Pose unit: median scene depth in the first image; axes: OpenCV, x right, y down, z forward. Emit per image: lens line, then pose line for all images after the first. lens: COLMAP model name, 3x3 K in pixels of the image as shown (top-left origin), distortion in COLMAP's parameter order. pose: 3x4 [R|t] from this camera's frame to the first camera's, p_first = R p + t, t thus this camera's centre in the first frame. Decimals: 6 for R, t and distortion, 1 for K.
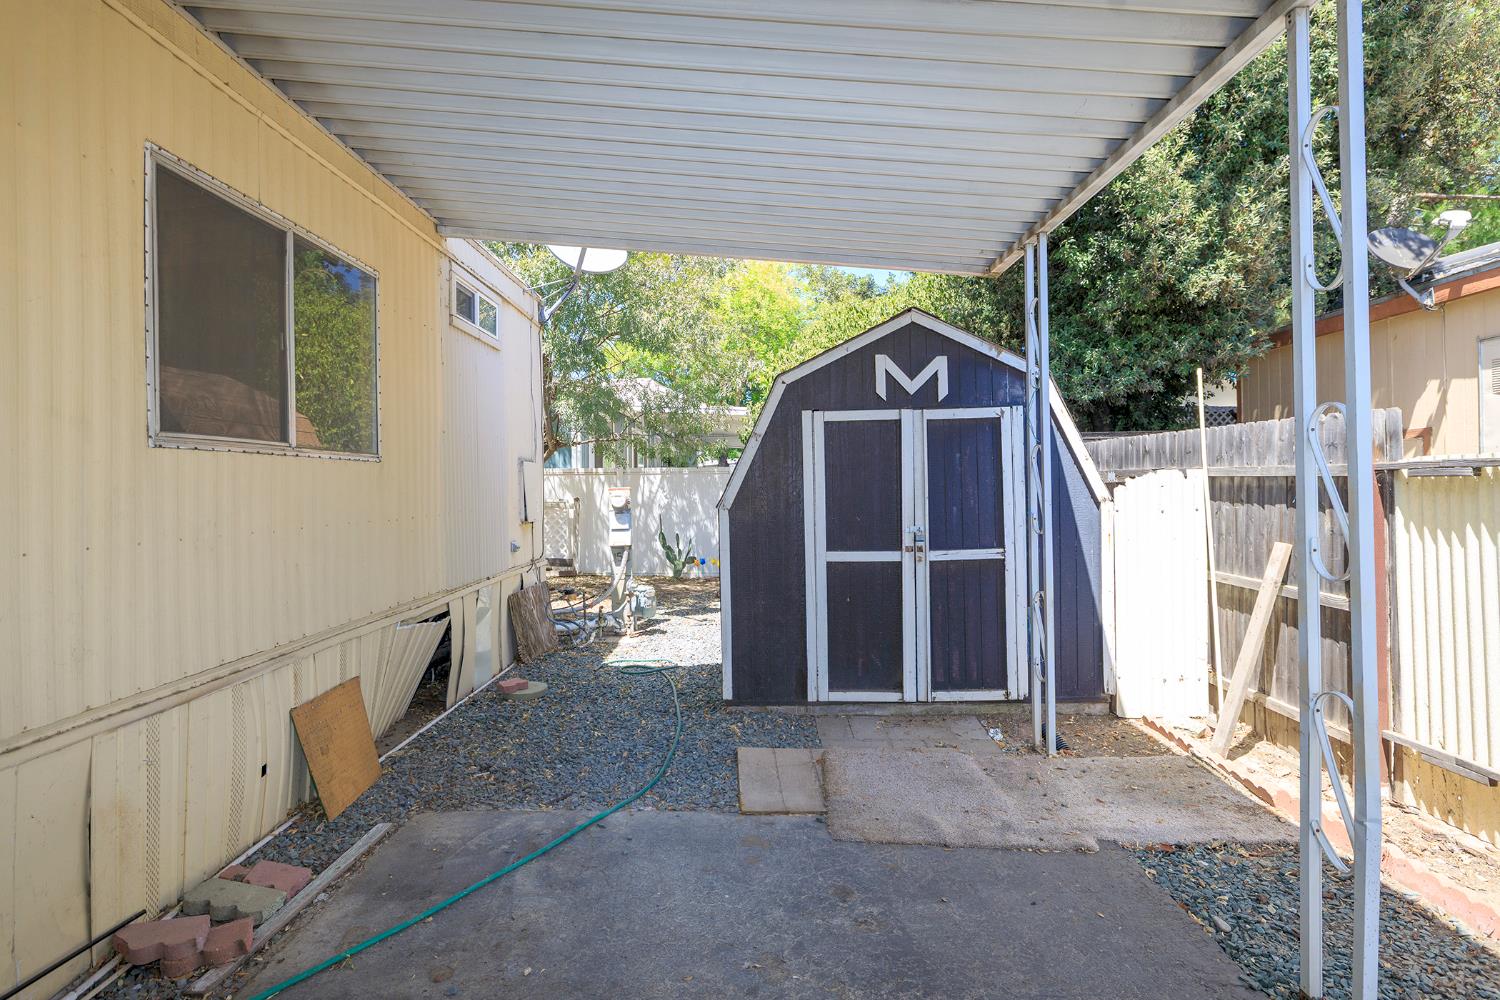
lens RADIAL K [[758.7, 0, 740.2], [0, 758.7, 492.7], [0, 0, 1]] dist [-0.002946, -0.000147]
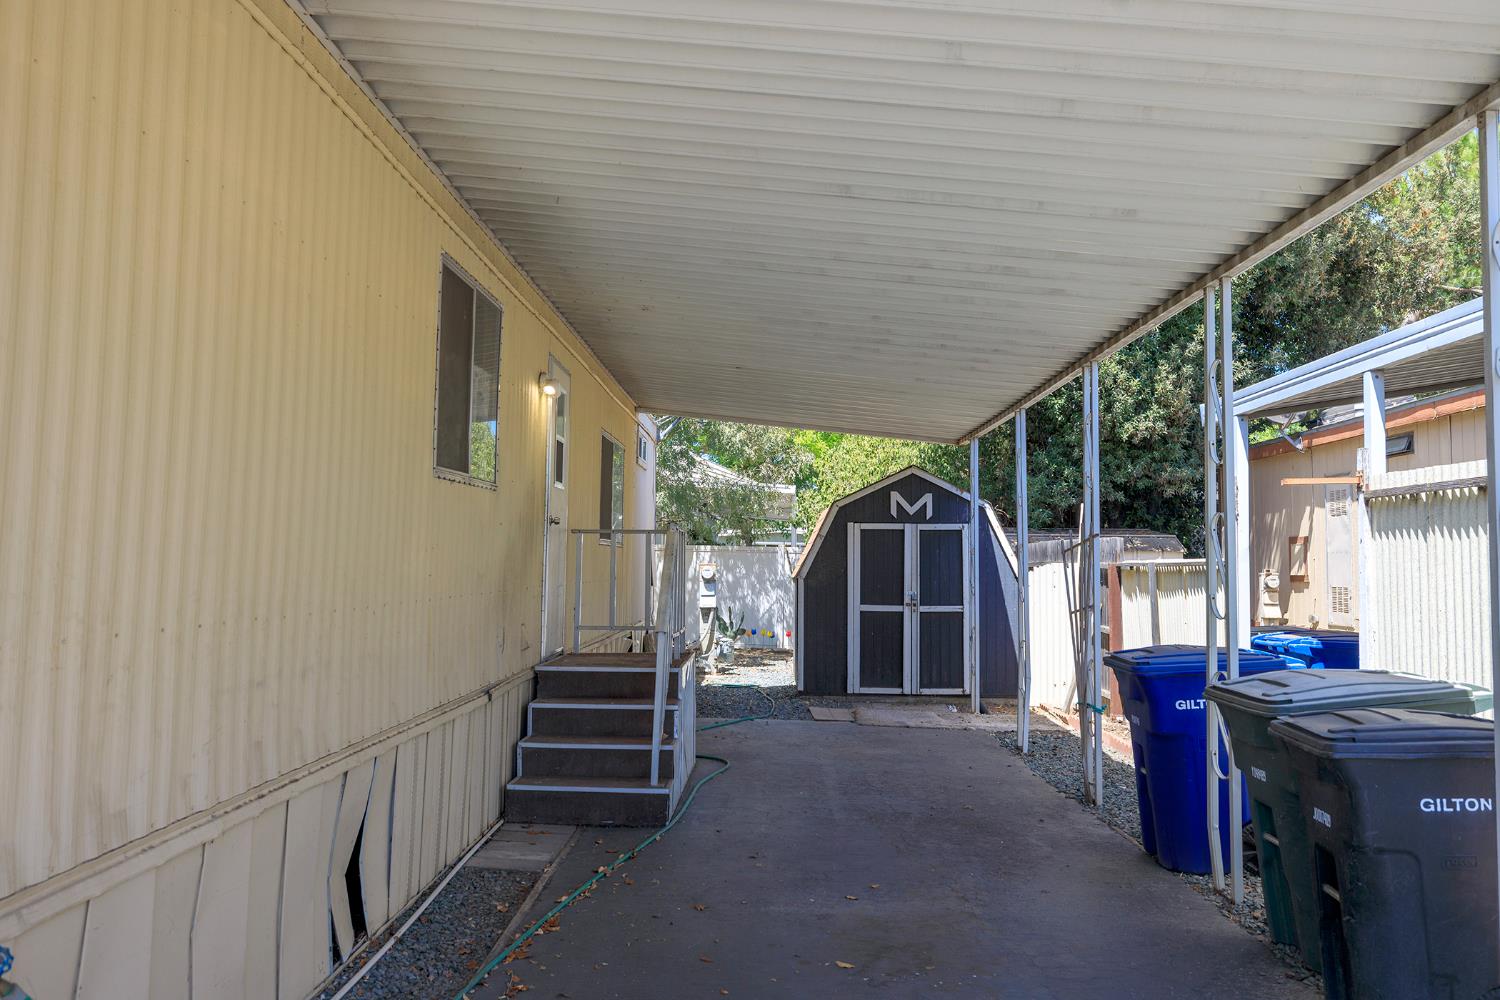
lens RADIAL K [[1150.1, 0, 751.6], [0, 1150.1, 488.9], [0, 0, 1]] dist [0.003540, 0.002833]
pose [[0.999628, 0.027217, 0.001781, -0.144277], [-0.027015, 0.996983, -0.072761, 0.012079], [-0.003756, 0.072686, 0.997348, -1.619700]]
